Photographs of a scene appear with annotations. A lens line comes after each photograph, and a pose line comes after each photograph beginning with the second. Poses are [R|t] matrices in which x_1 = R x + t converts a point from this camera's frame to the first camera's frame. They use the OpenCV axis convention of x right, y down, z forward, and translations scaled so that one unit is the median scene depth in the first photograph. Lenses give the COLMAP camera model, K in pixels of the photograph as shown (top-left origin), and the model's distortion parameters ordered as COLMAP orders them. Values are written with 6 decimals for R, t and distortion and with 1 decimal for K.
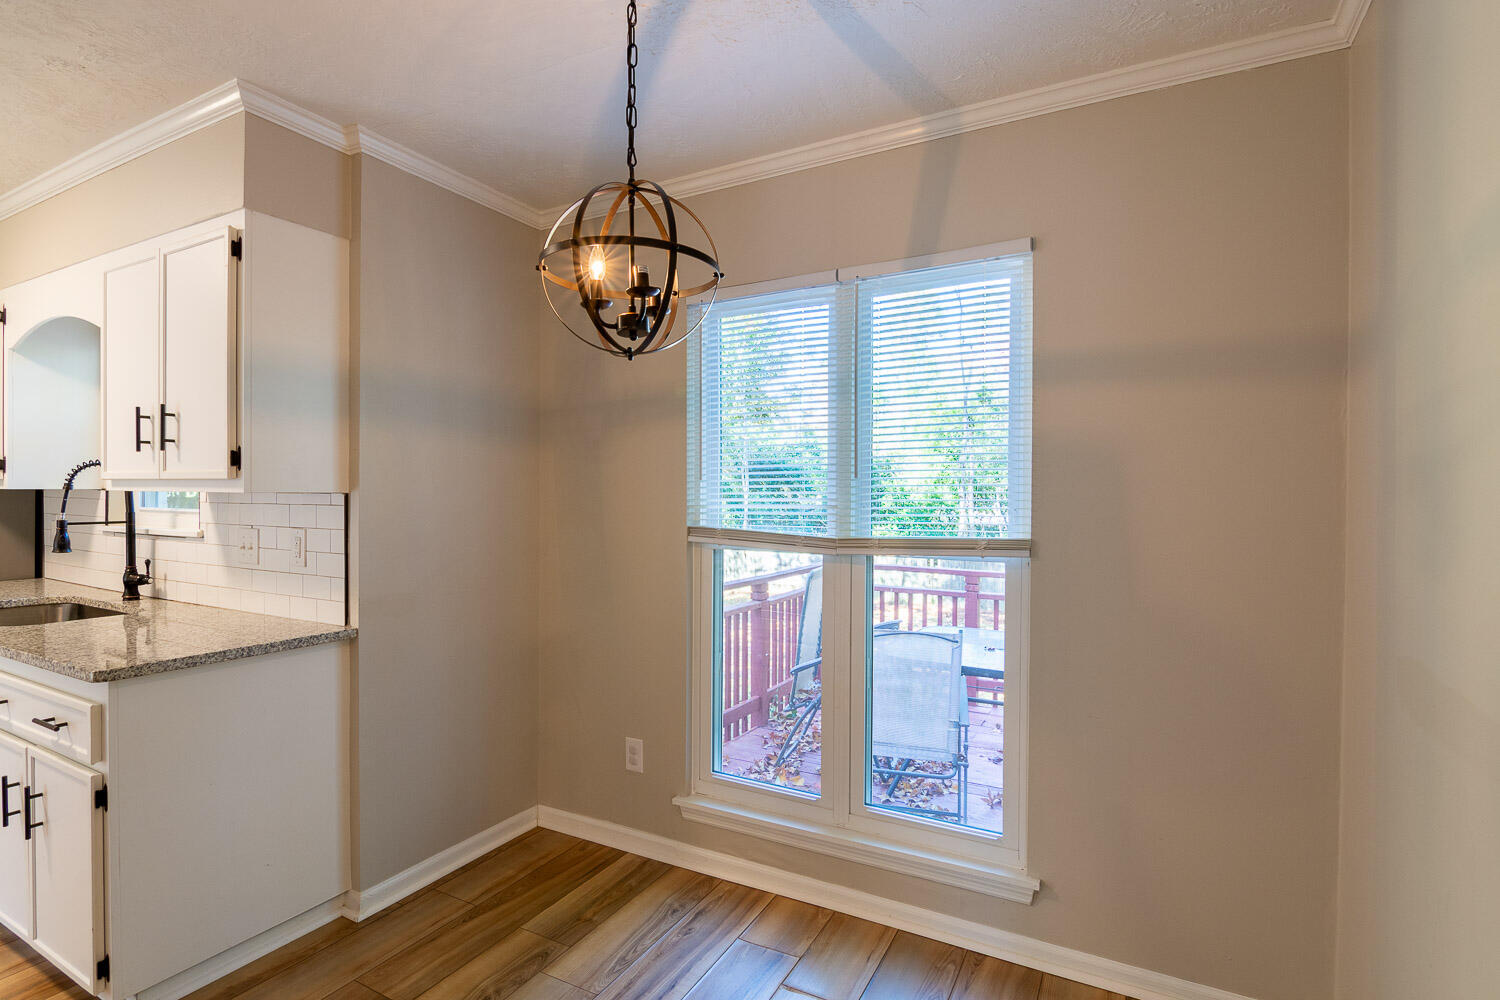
lens RADIAL K [[736.9, 0, 748.3], [0, 736.9, 495.6], [0, 0, 1]] dist [-0.016811, 0.000137]
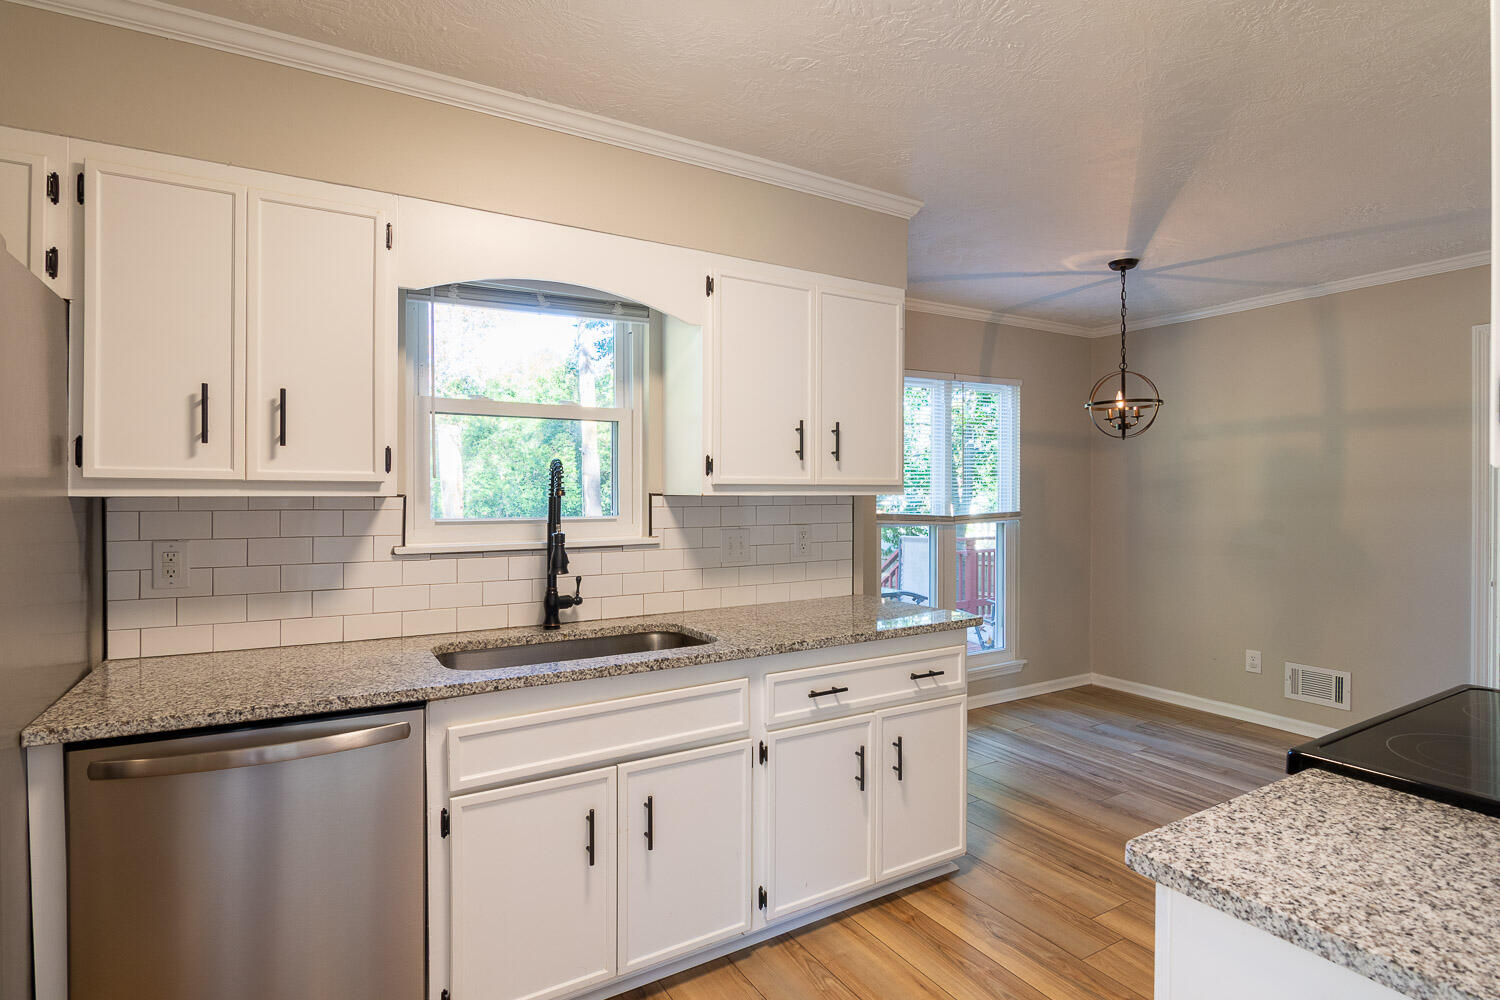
lens RADIAL K [[736.9, 0, 748.3], [0, 736.9, 495.6], [0, 0, 1]] dist [-0.016811, 0.000137]
pose [[0.525251, -0.010969, 0.850877, -1.784594], [0.011026, 0.999921, 0.006084, -0.012455], [-0.850876, 0.006187, 0.525330, 0.460851]]
